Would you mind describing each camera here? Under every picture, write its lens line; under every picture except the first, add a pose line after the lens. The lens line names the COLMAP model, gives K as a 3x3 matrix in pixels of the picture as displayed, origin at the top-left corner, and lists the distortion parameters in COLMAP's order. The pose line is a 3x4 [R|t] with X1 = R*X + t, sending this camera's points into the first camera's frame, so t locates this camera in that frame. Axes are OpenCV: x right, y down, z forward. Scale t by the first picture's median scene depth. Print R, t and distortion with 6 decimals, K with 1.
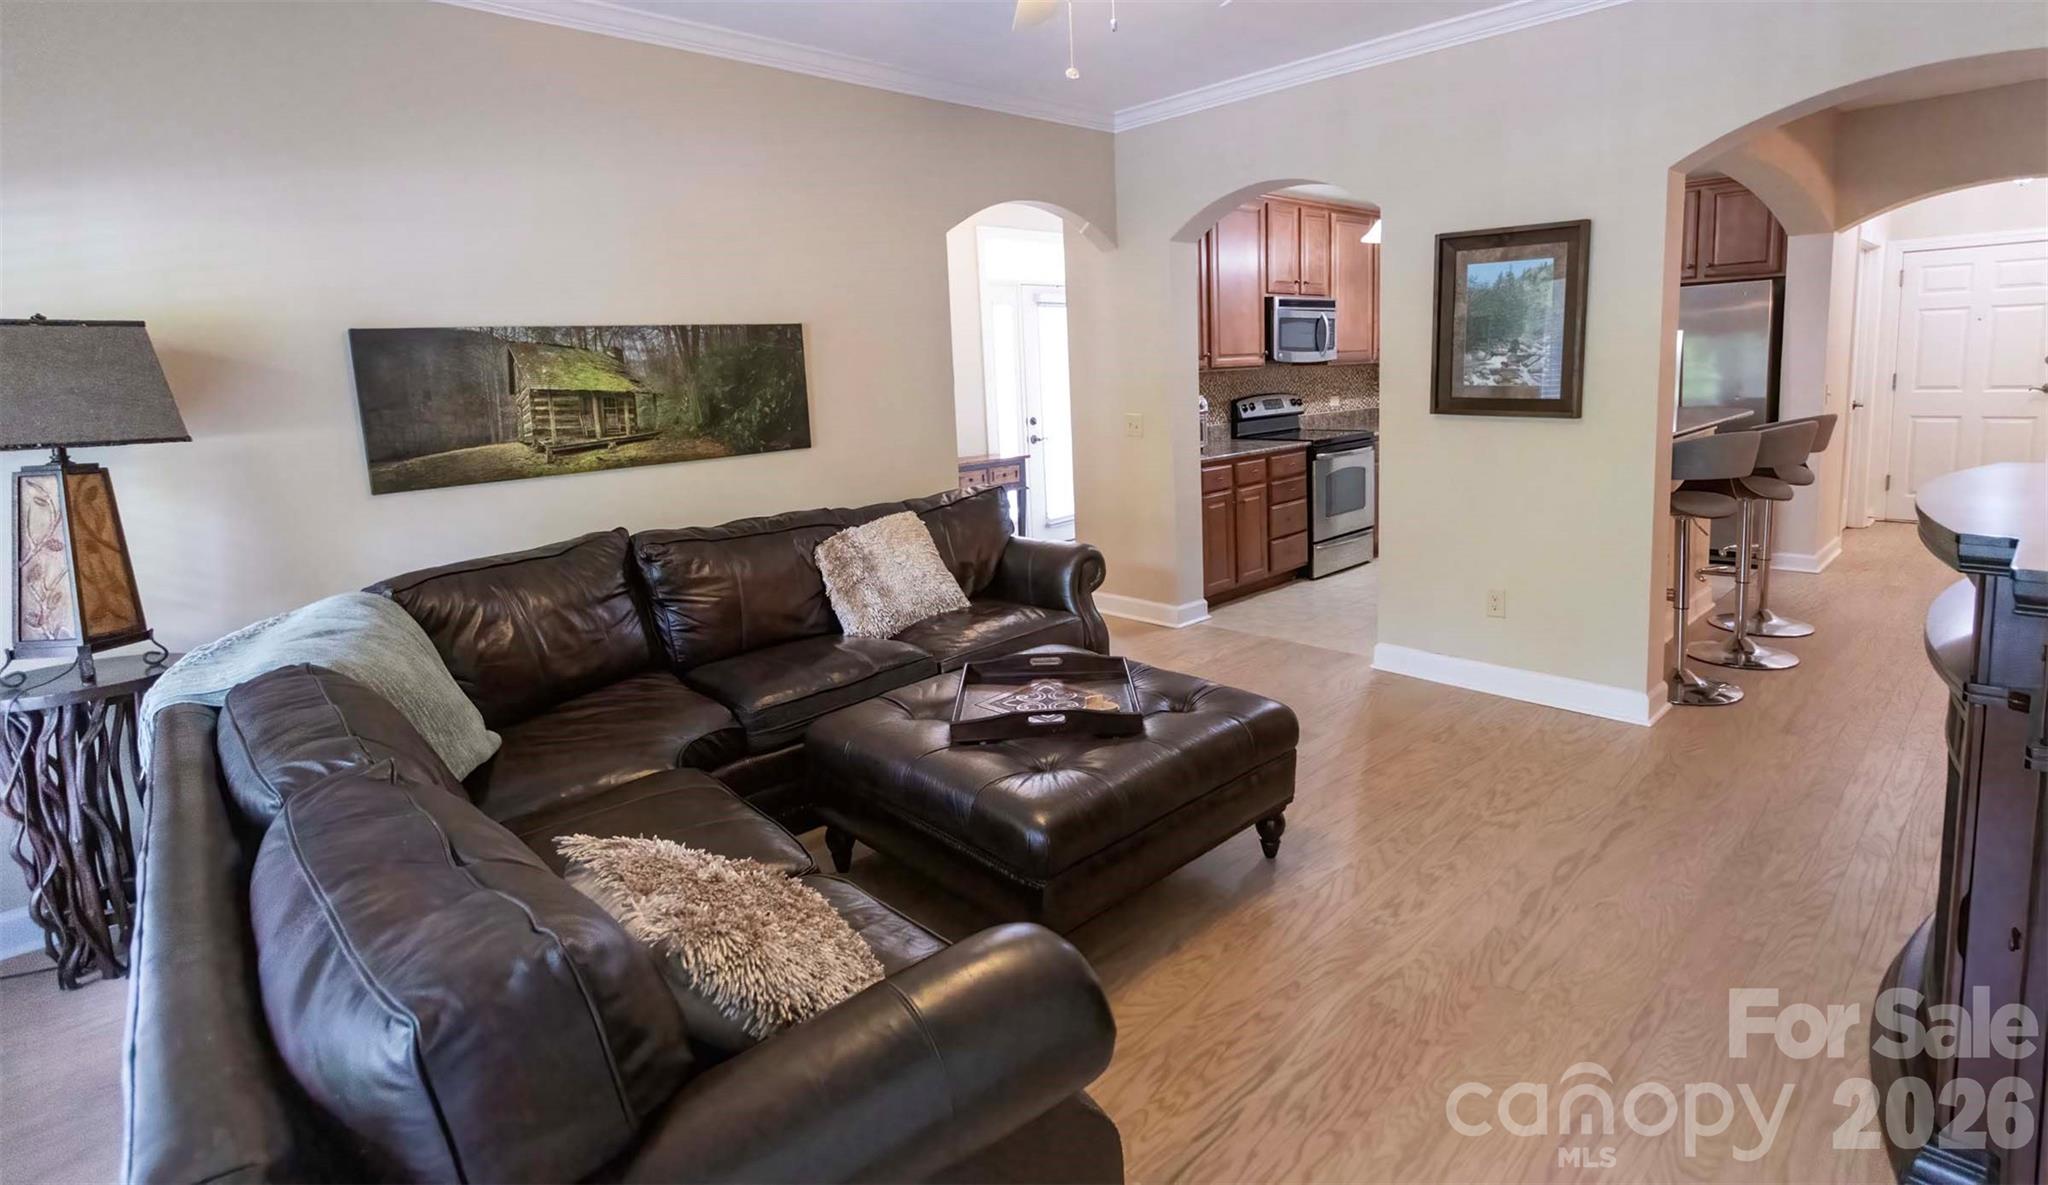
lens RADIAL K [[953.9, 0, 1106.0], [0, 953.9, 489.5], [0, 0, 1]] dist [-0.001319, -0.000154]
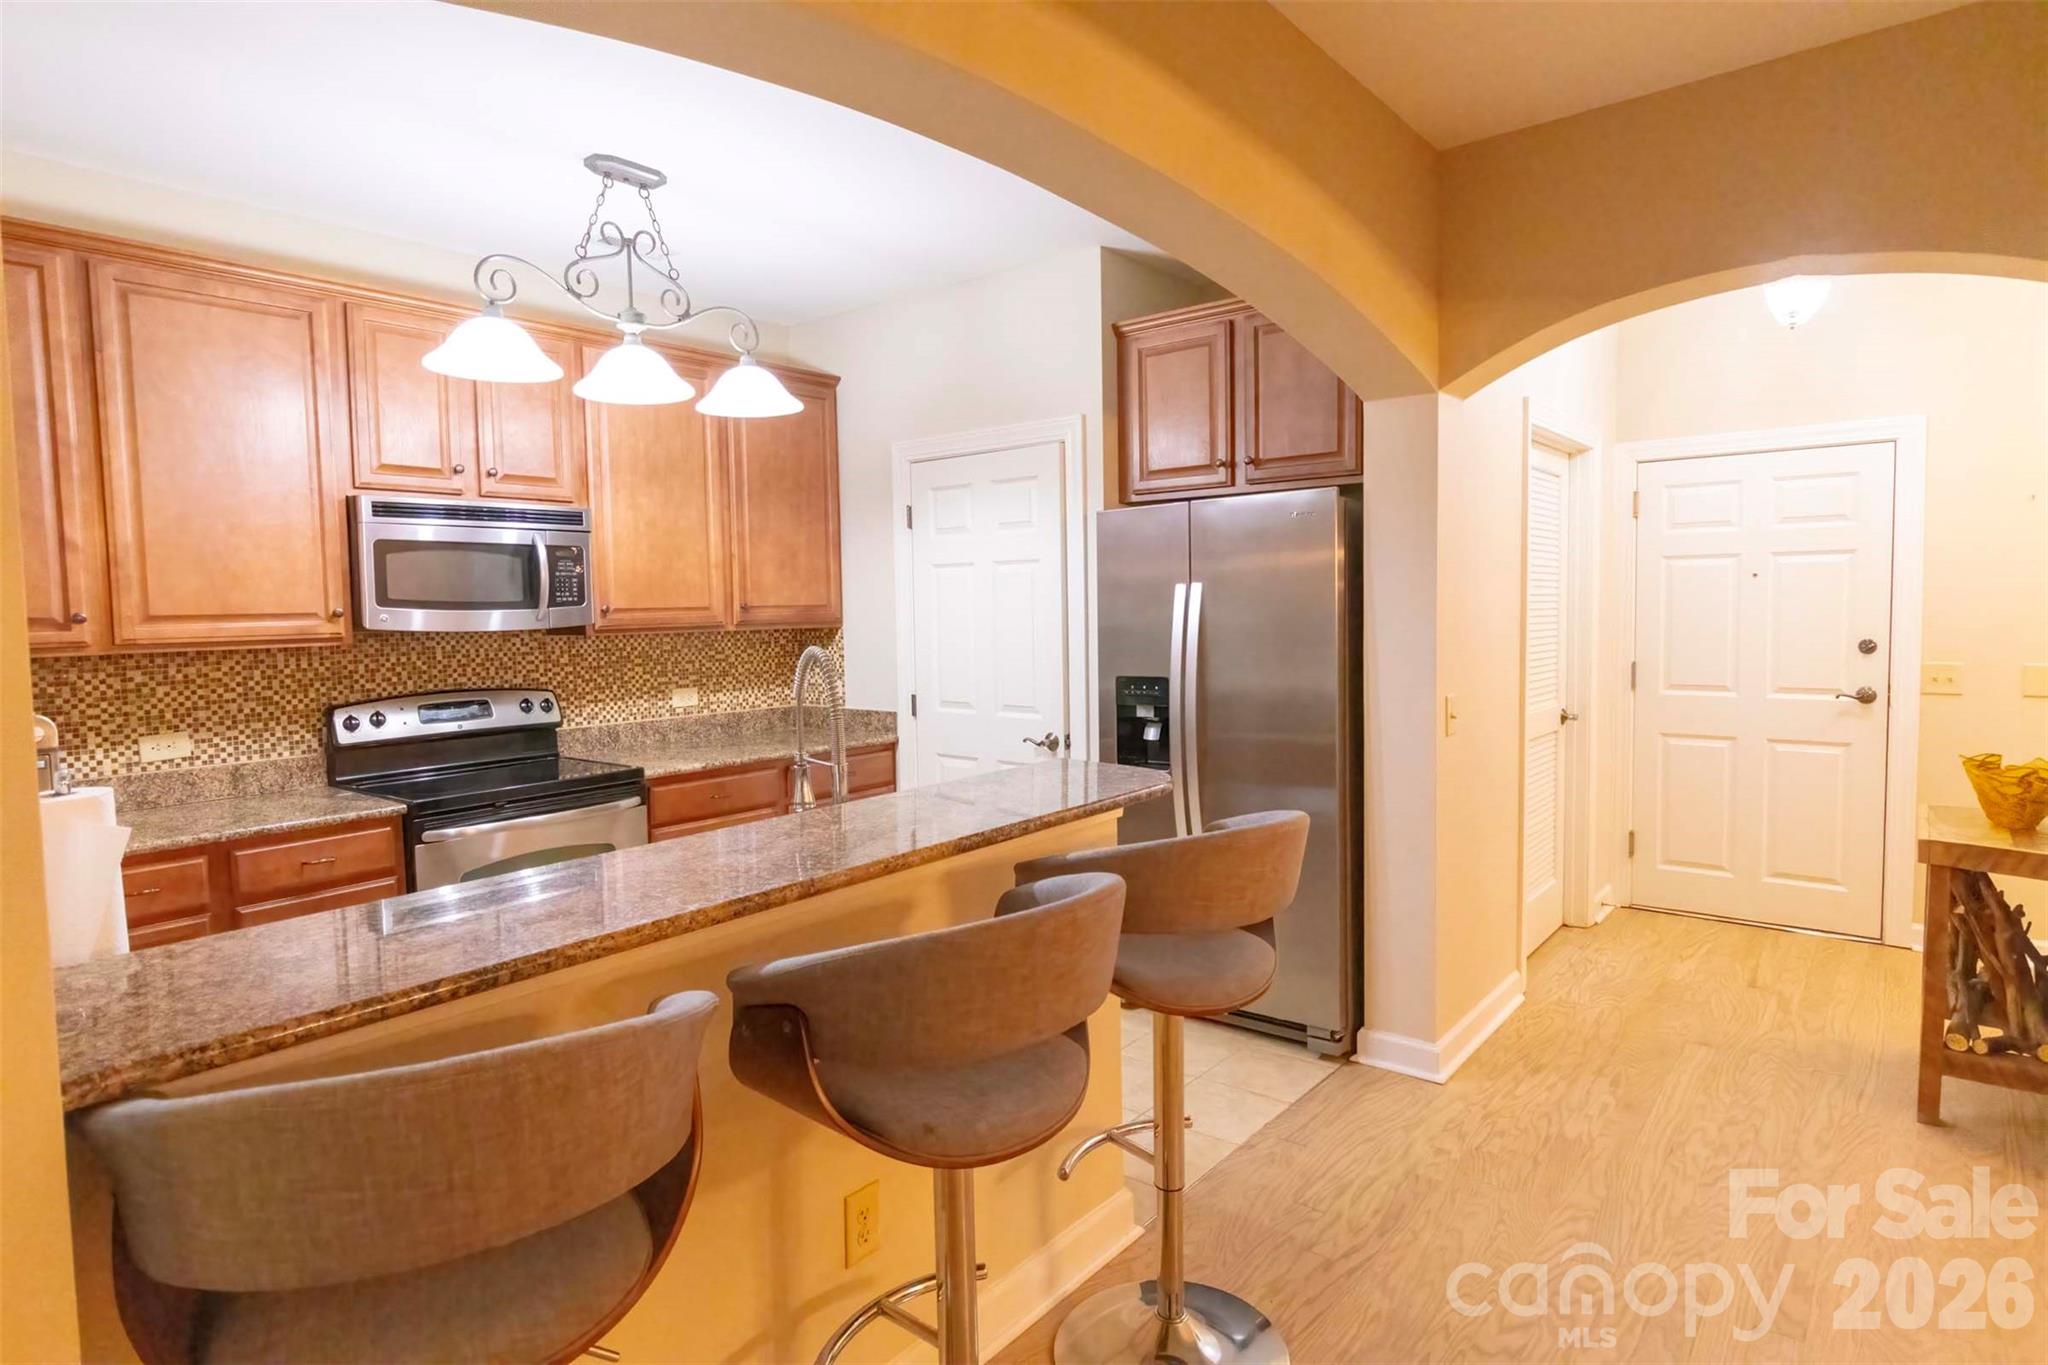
lens RADIAL K [[1092.3, 0, 1013.4], [0, 1092.3, 678.0], [0, 0, 1]] dist [-0.005827, -0.000297]
pose [[0.995092, 0.013013, 0.098090, 0.449137], [-0.006456, 0.997741, -0.066875, -0.076841], [-0.098739, 0.065913, 0.992928, 0.431949]]
